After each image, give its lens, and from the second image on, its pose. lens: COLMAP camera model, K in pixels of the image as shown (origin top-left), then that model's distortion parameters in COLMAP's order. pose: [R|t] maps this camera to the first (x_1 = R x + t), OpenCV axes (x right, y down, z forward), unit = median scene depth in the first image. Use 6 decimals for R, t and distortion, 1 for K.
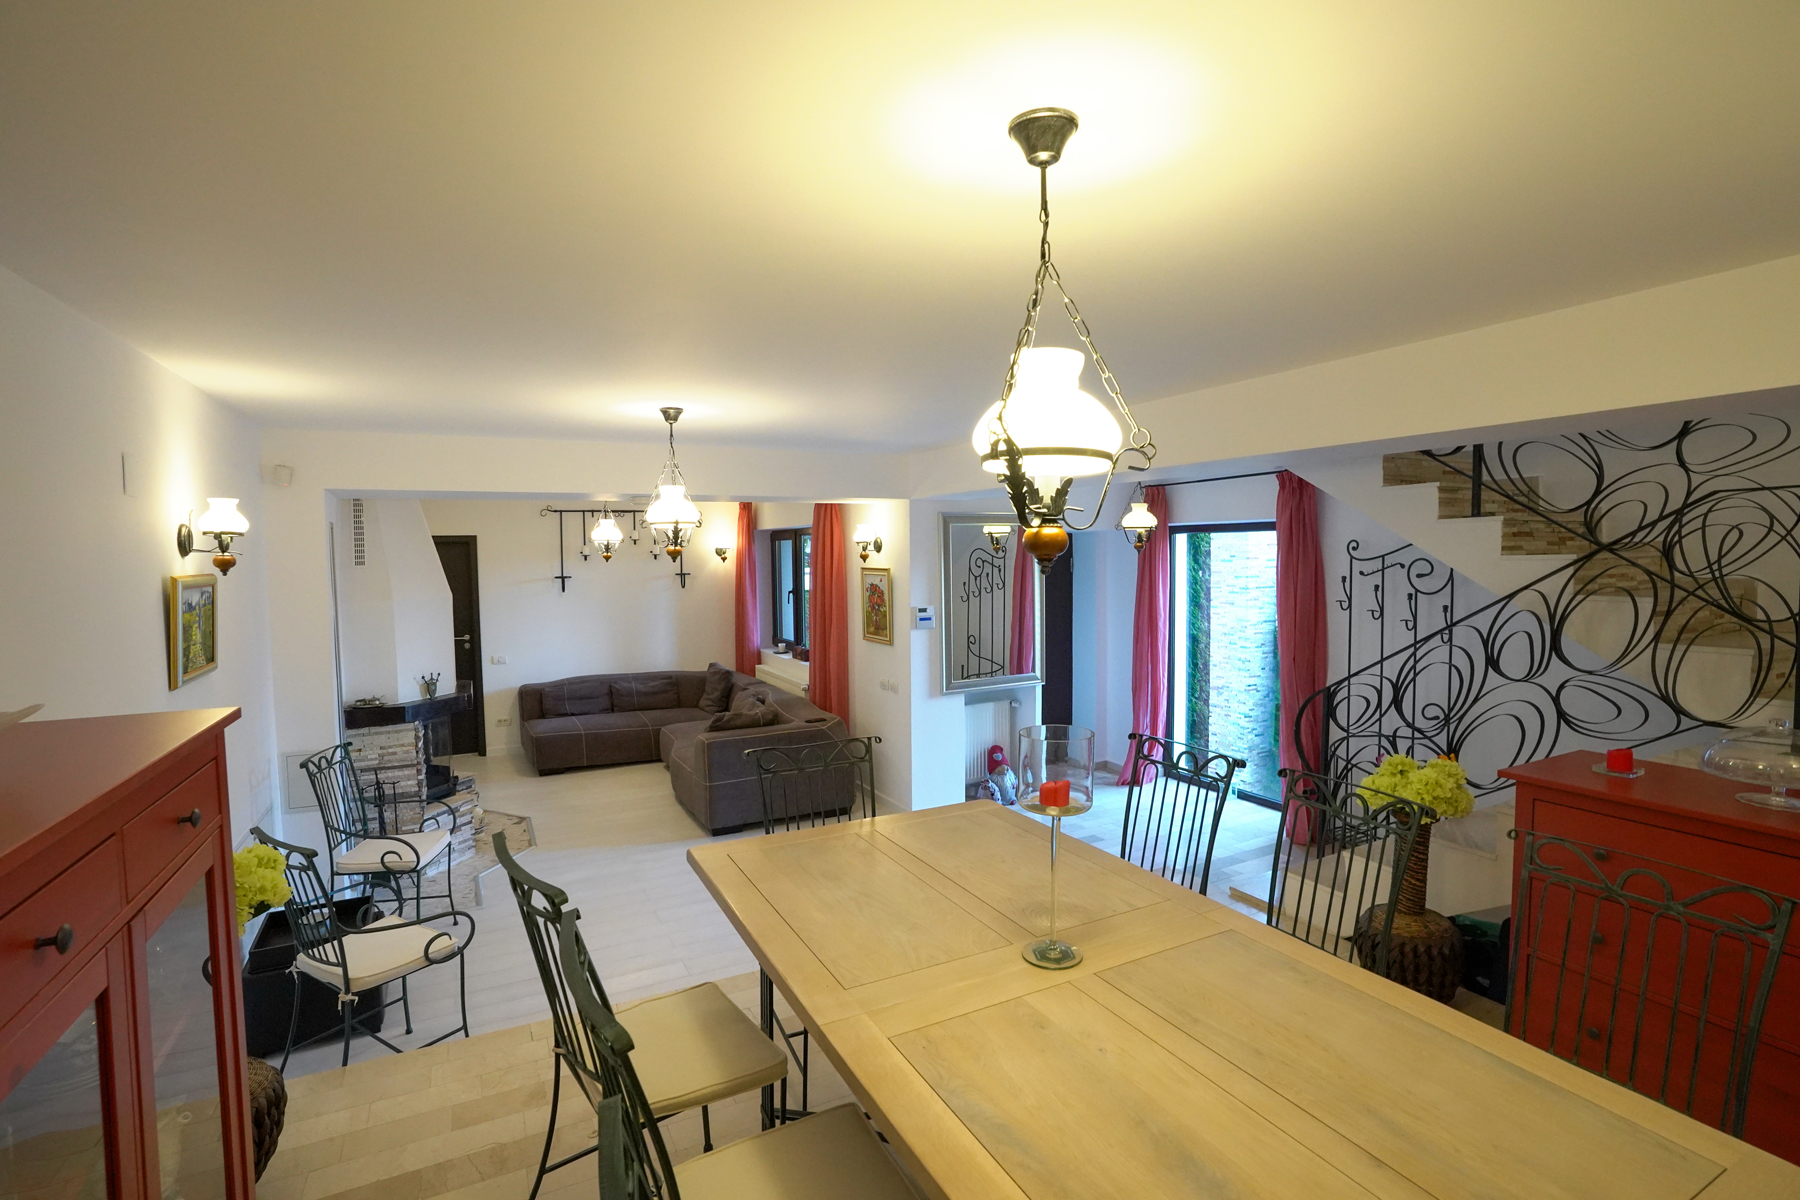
lens RADIAL K [[815.5, 0, 900.0], [0, 815.5, 600.0], [0, 0, 1]] dist [-0.069549, 0.019350]
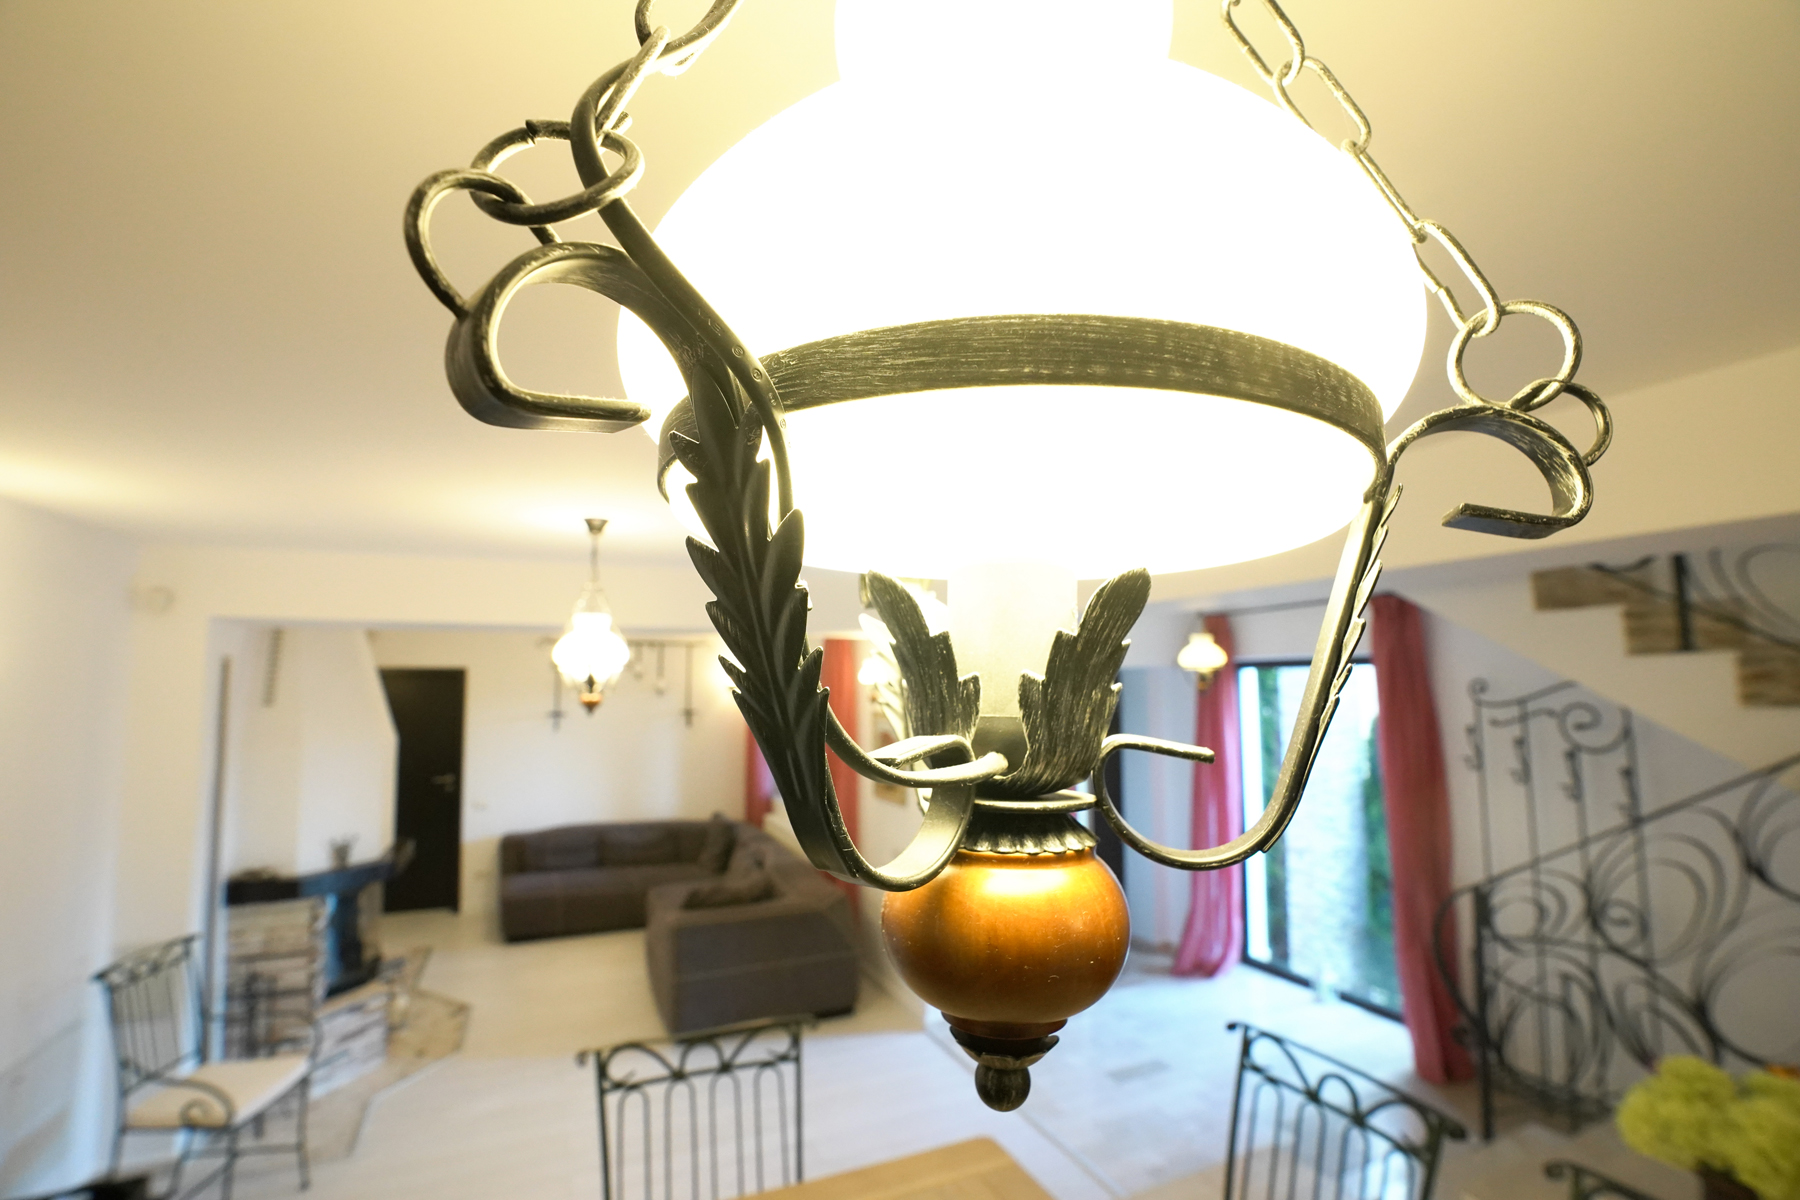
lens RADIAL K [[815.5, 0, 900.0], [0, 815.5, 600.0], [0, 0, 1]] dist [-0.069549, 0.019350]
pose [[0.998558, -0.002718, -0.053617, 0.039036], [-0.005774, 0.987486, -0.157604, -0.027089], [0.053375, 0.157686, 0.986046, 0.189702]]
